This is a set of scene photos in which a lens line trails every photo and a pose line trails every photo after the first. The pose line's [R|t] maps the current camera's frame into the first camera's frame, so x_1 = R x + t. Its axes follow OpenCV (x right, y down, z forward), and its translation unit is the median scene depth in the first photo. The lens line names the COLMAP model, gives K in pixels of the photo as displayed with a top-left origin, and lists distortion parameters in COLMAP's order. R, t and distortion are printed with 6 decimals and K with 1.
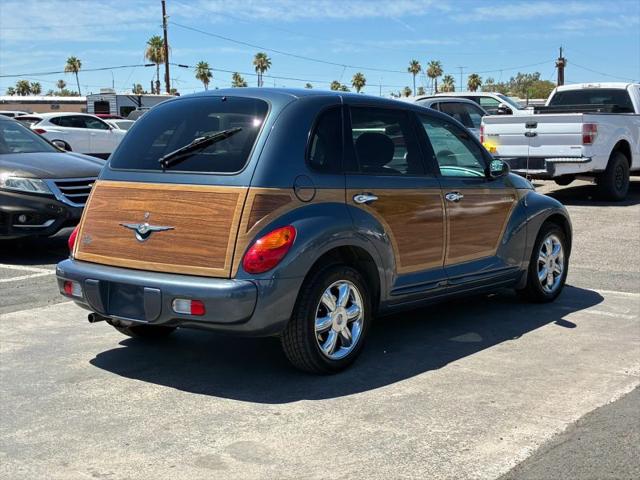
lens RADIAL K [[960.6, 0, 320.0], [0, 960.6, 240.0], [0, 0, 1]] dist [0.205871, -0.961822]
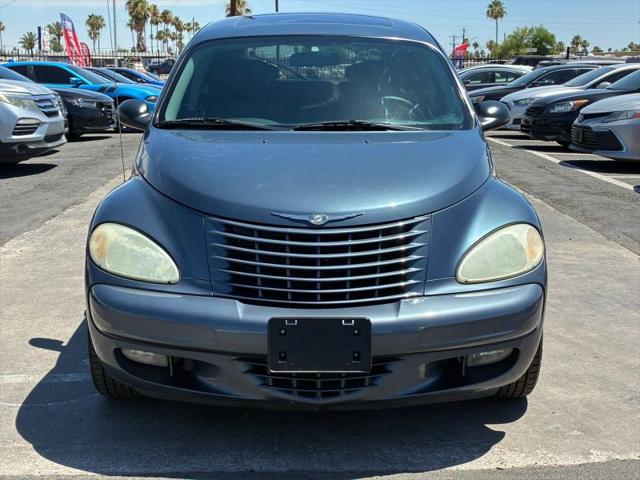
lens RADIAL K [[960.6, 0, 320.0], [0, 960.6, 240.0], [0, 0, 1]] dist [0.205871, -0.961822]
pose [[-0.770606, 0.118623, -0.626175, 0.659184], [-0.071859, 0.960087, 0.270314, -0.230643], [0.633248, 0.253302, -0.731324, 2.021375]]
